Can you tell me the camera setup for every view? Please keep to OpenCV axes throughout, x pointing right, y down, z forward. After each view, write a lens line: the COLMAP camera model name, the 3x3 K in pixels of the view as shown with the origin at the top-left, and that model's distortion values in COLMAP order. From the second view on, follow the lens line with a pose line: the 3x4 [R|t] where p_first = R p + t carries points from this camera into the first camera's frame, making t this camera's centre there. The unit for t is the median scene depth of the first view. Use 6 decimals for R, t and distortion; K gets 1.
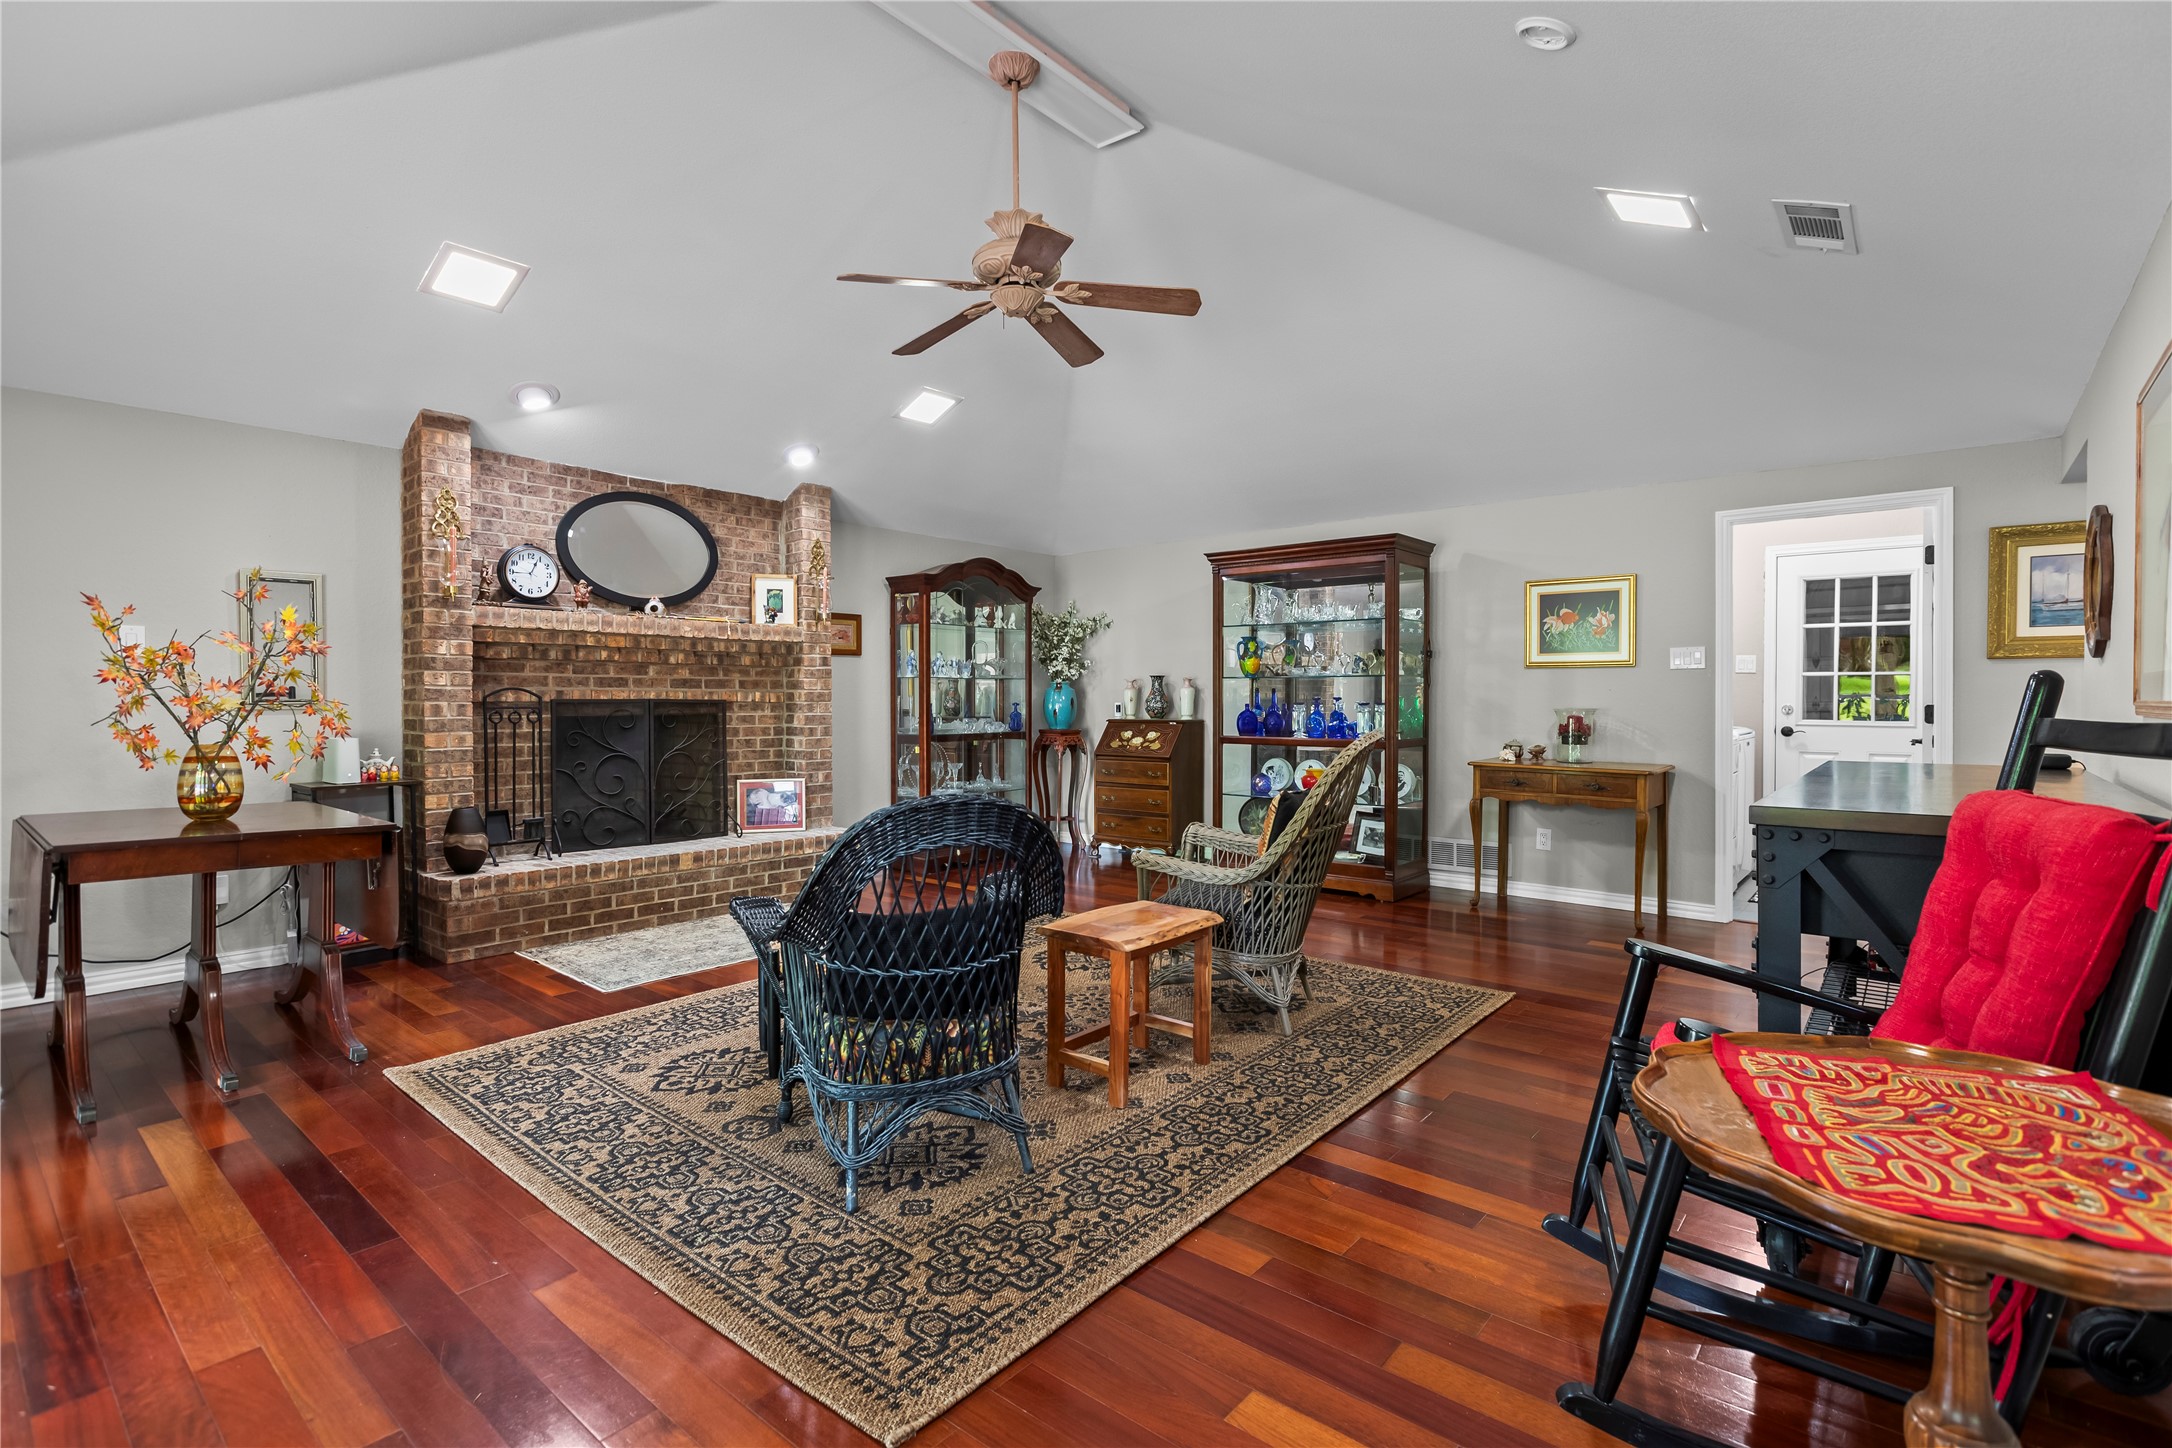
lens RADIAL K [[1015.4, 0, 1088.2], [0, 1015.4, 723.1], [0, 0, 1]] dist [-0.000758, 0.000001]
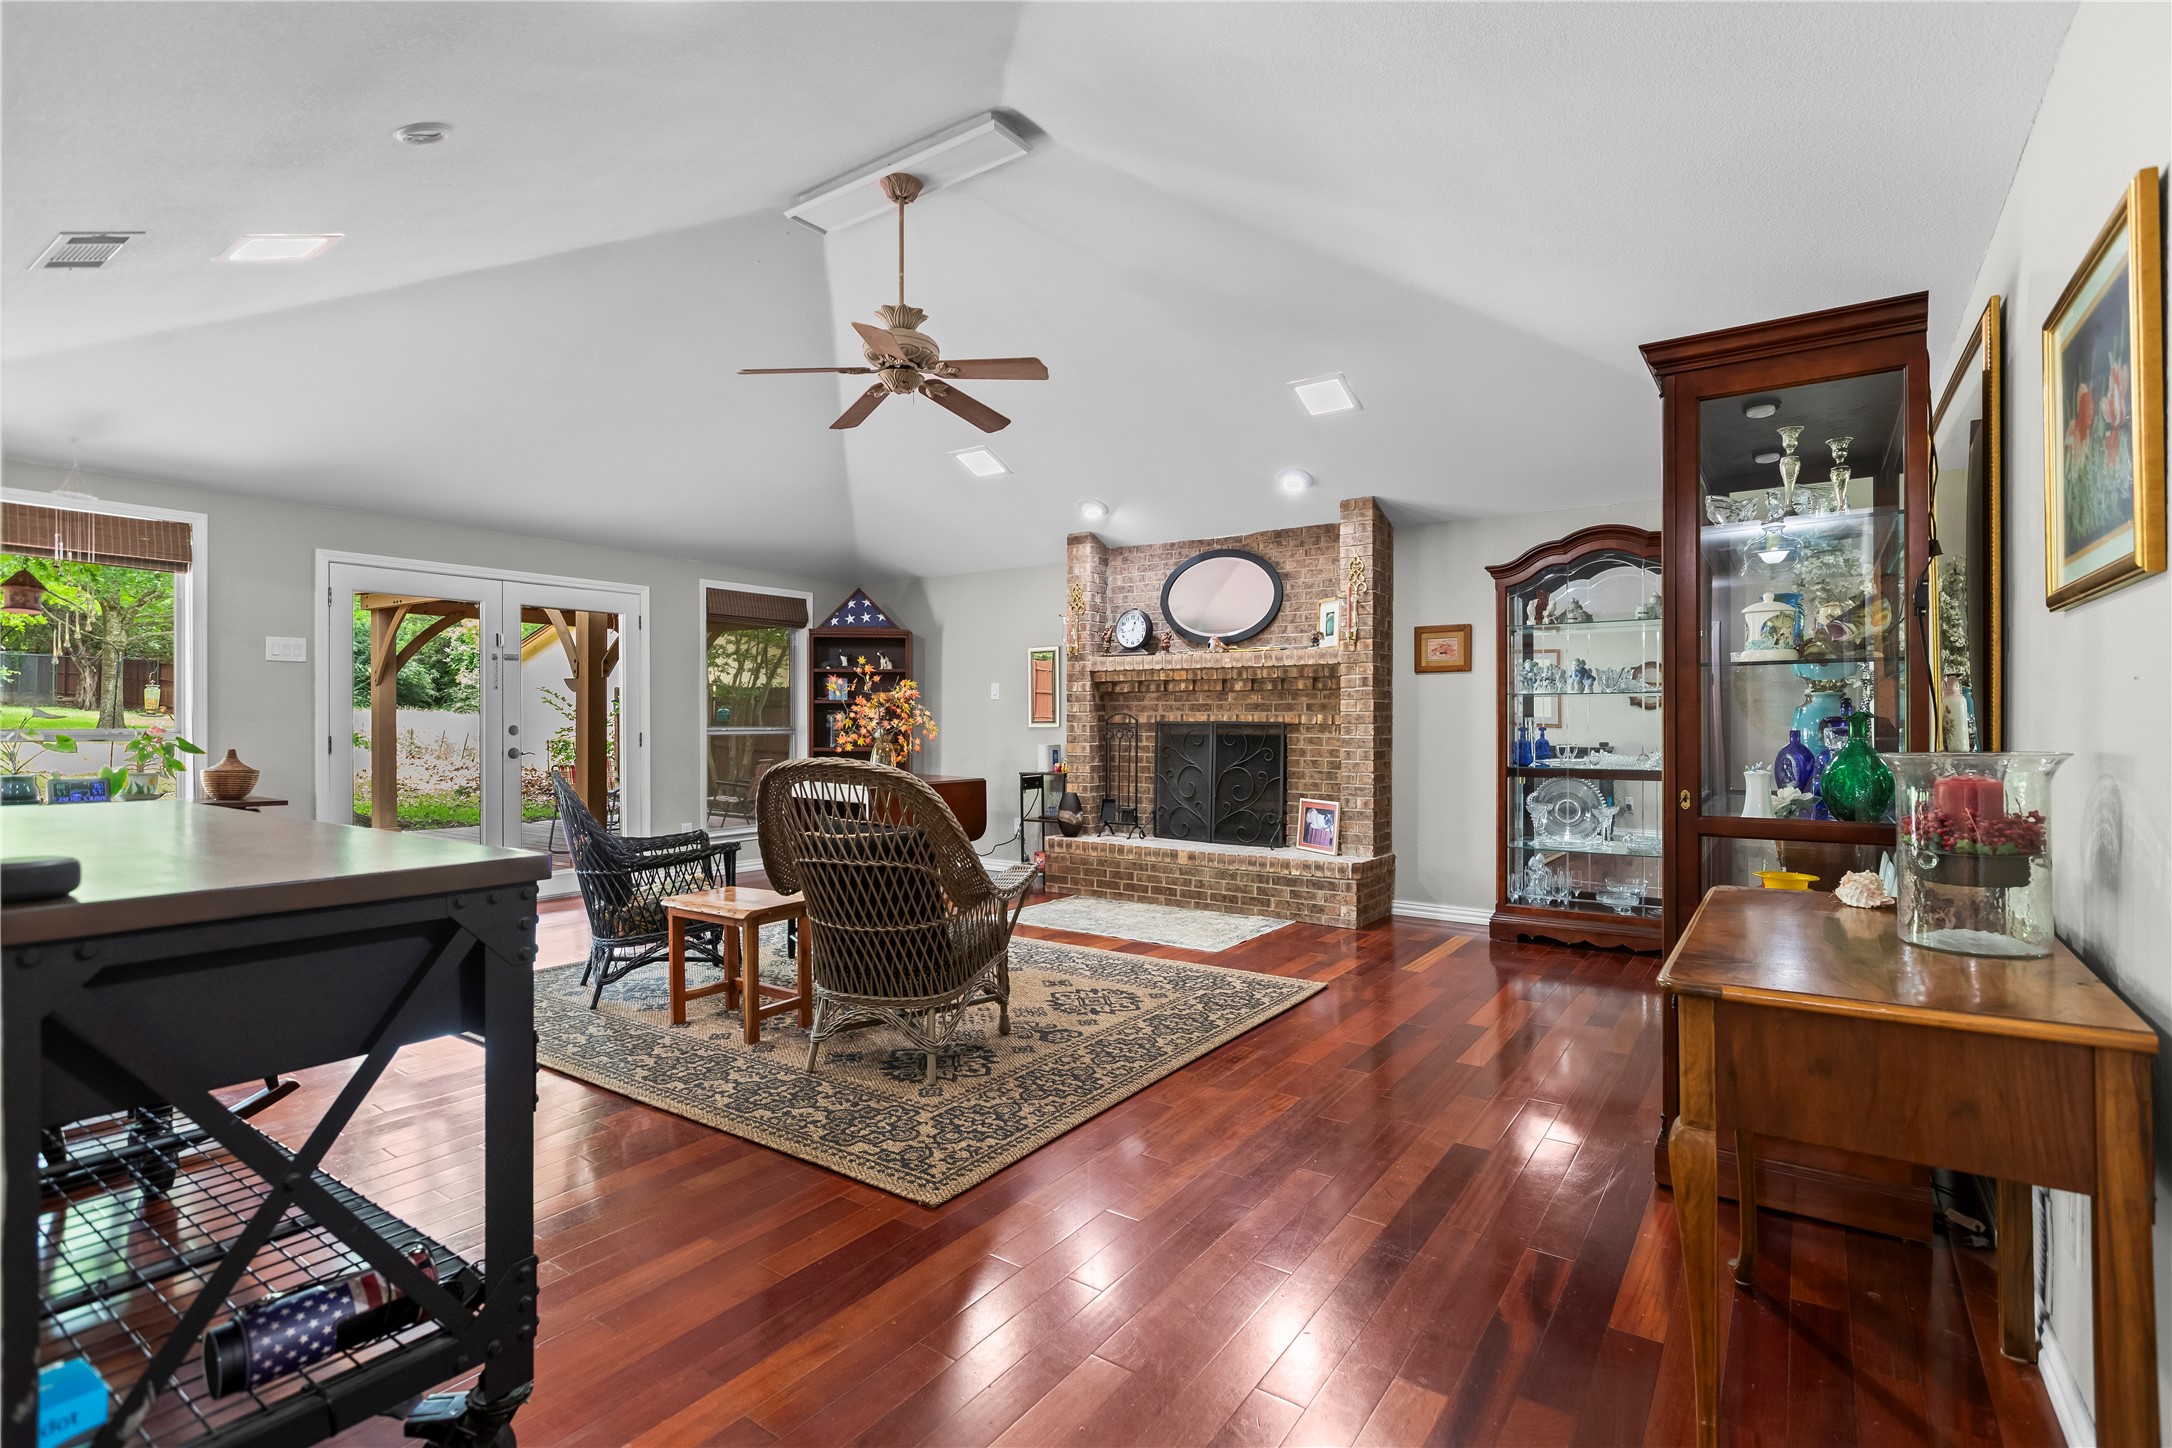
lens RADIAL K [[1015.4, 0, 1087.0], [0, 1015.4, 721.4], [0, 0, 1]] dist [-0.000758, 0.000001]
pose [[0.092274, -0.000236, -0.995734, 0.827117], [-0.026353, 0.999649, -0.002679, -0.017988], [0.995385, 0.026488, 0.092235, 0.822342]]
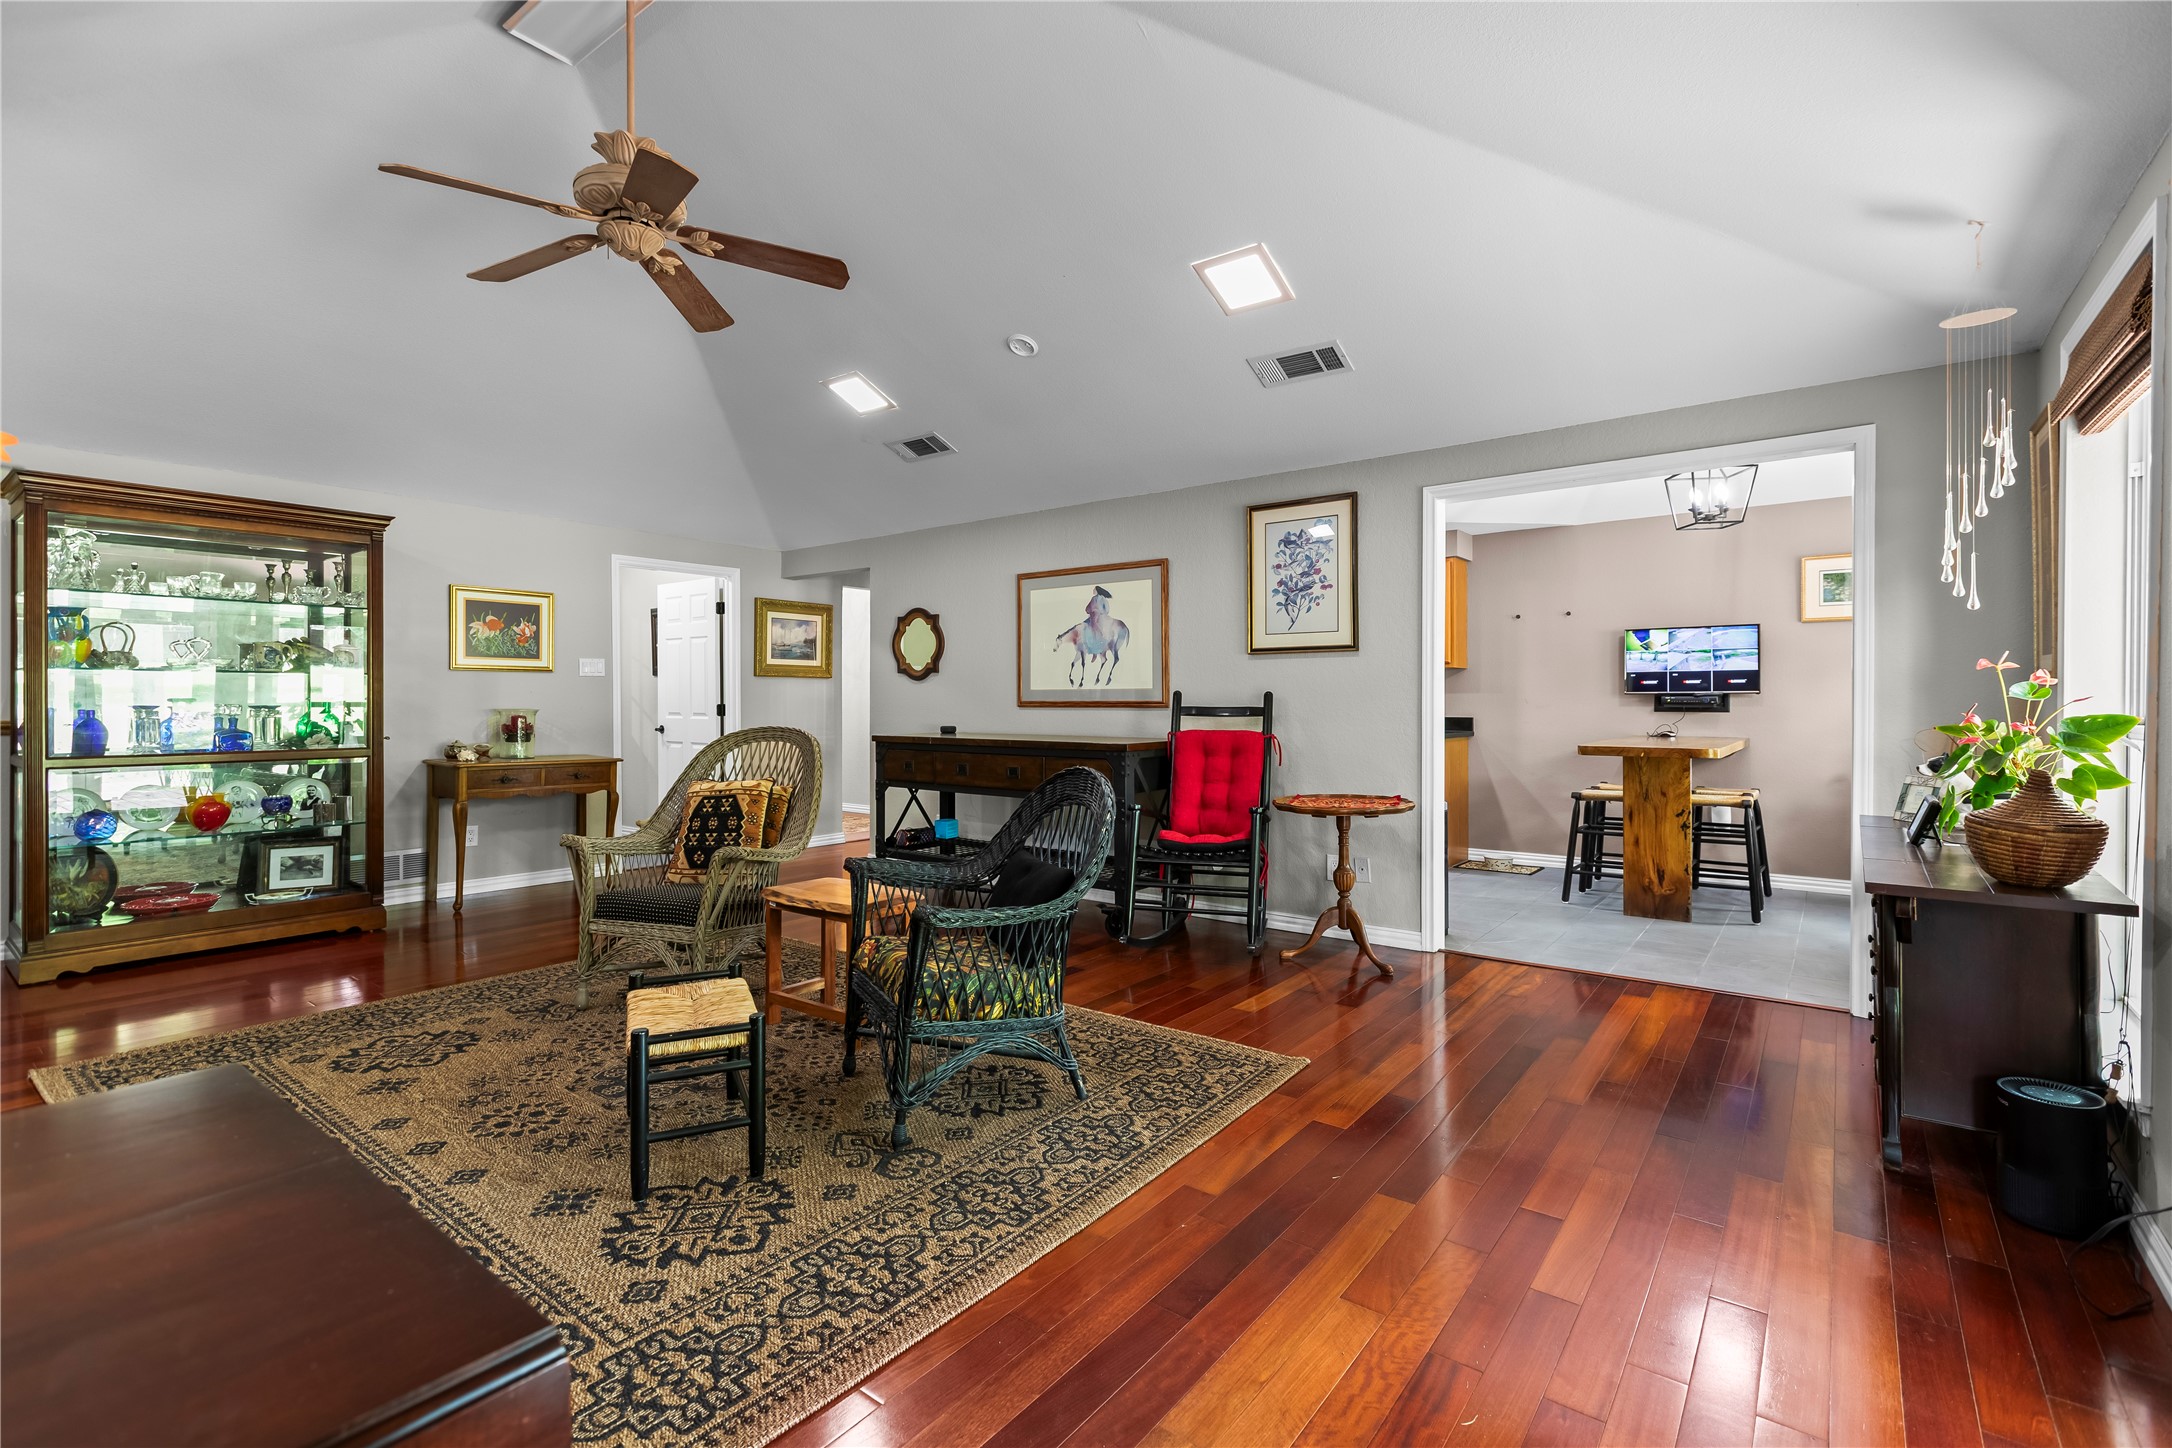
lens RADIAL K [[994.7, 0, 1097.5], [0, 994.7, 708.2], [0, 0, 1]] dist [0.000592, -0.001305]
pose [[-0.060215, -0.006634, 0.998163, -0.695023], [0.025495, 0.999641, 0.008182, -0.009179], [-0.997860, 0.025941, -0.060024, 0.489571]]
